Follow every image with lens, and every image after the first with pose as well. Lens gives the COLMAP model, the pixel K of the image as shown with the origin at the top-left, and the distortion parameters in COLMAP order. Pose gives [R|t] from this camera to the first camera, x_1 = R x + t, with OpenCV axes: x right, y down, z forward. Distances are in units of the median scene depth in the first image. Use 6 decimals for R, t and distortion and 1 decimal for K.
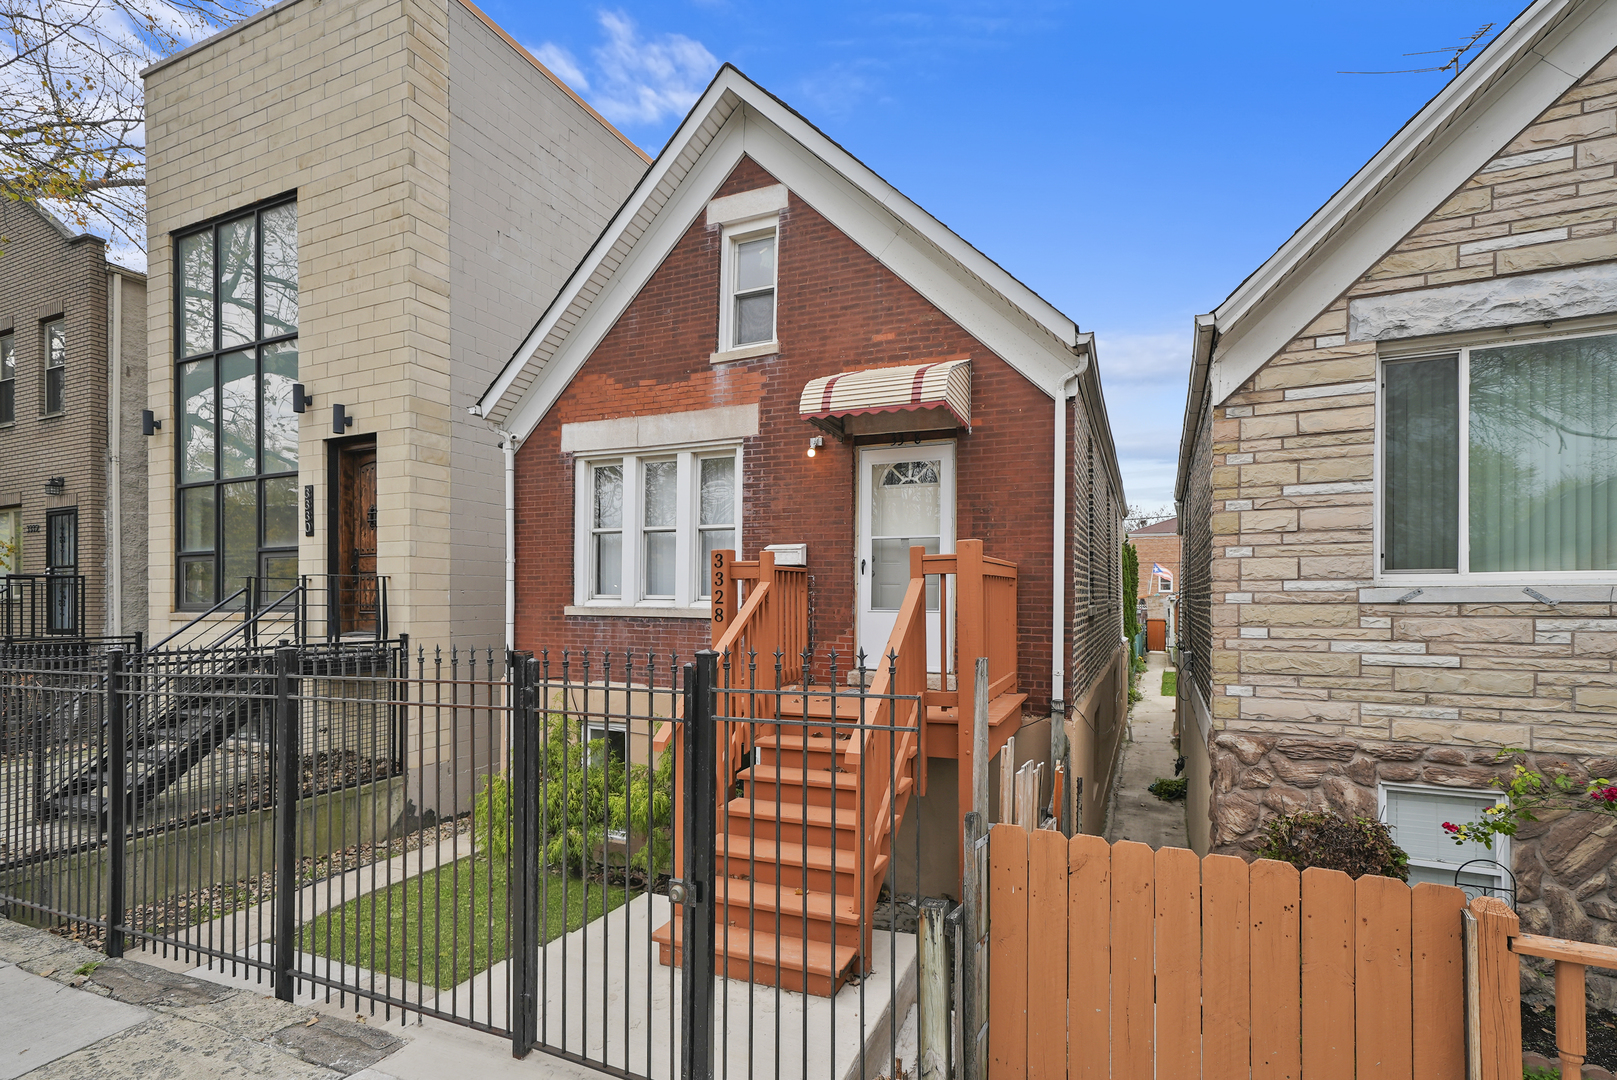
lens RADIAL K [[752.1, 0, 808.4], [0, 752.1, 589.3], [0, 0, 1]] dist [0.014384, -0.000333]
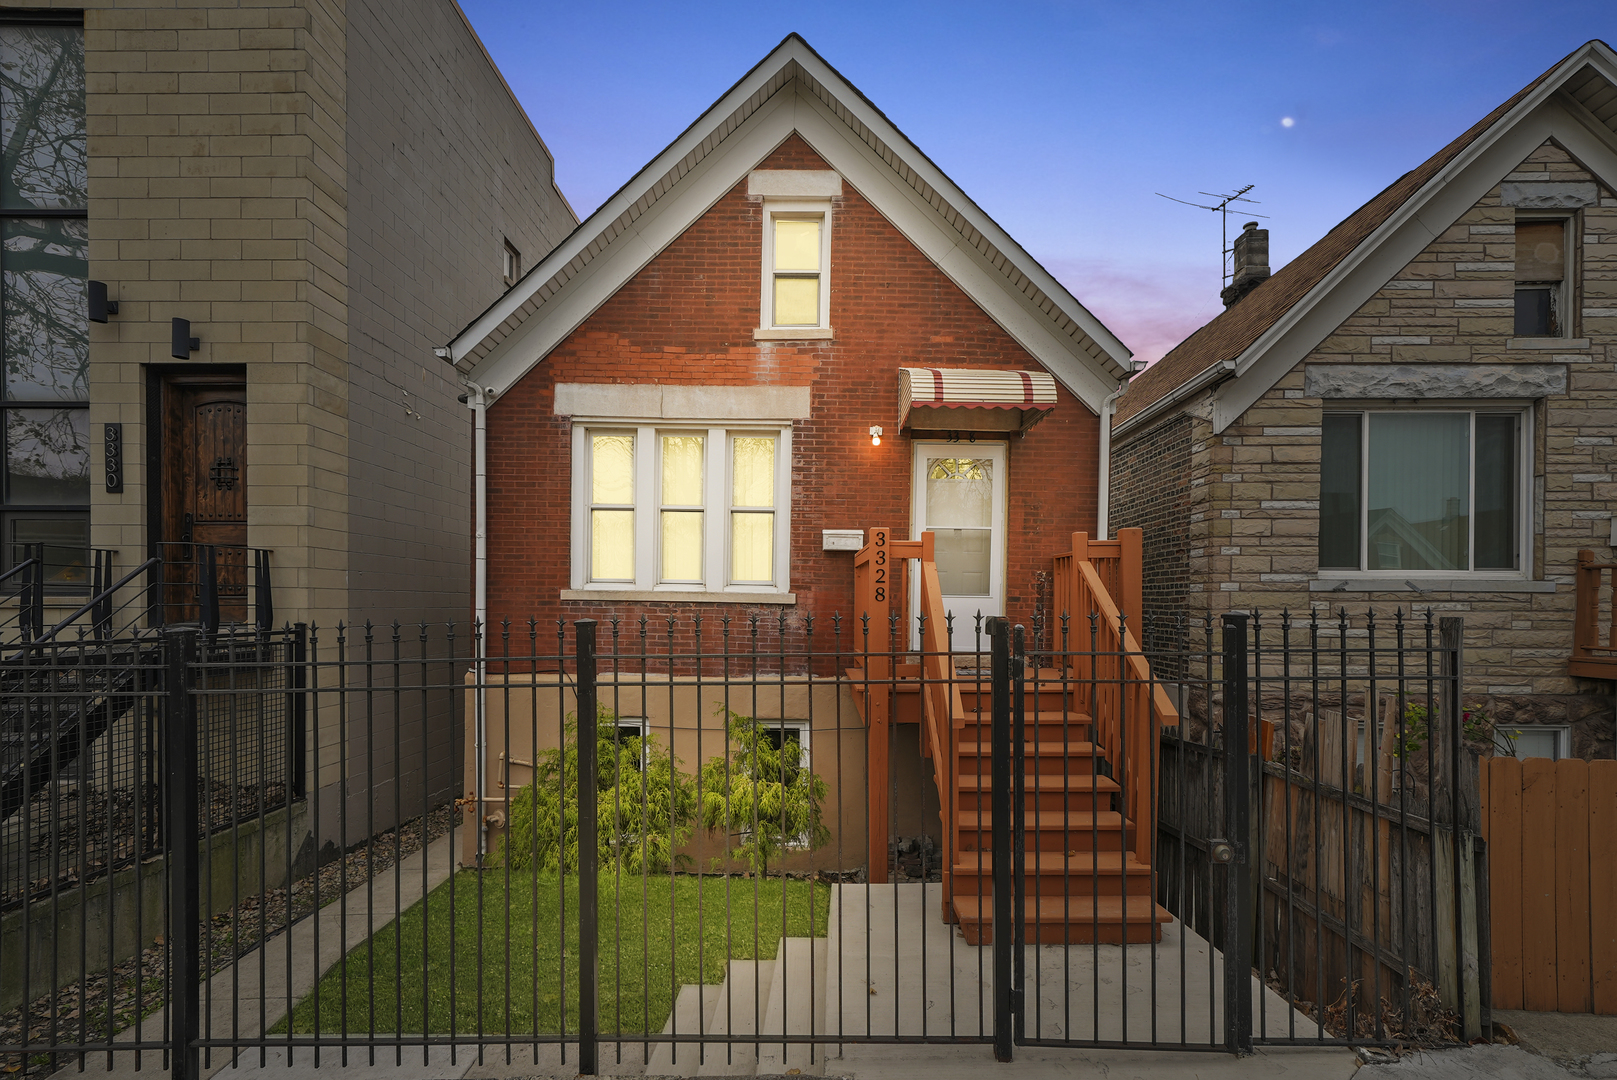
lens RADIAL K [[697.6, 0, 819.1], [0, 697.6, 601.2], [0, 0, 1]] dist [0.002757, 0.001696]
pose [[0.920176, 0.009036, 0.391401, -0.414045], [-0.014433, 0.999837, 0.010849, 0.025982], [-0.391240, -0.015632, 0.920156, 0.143296]]
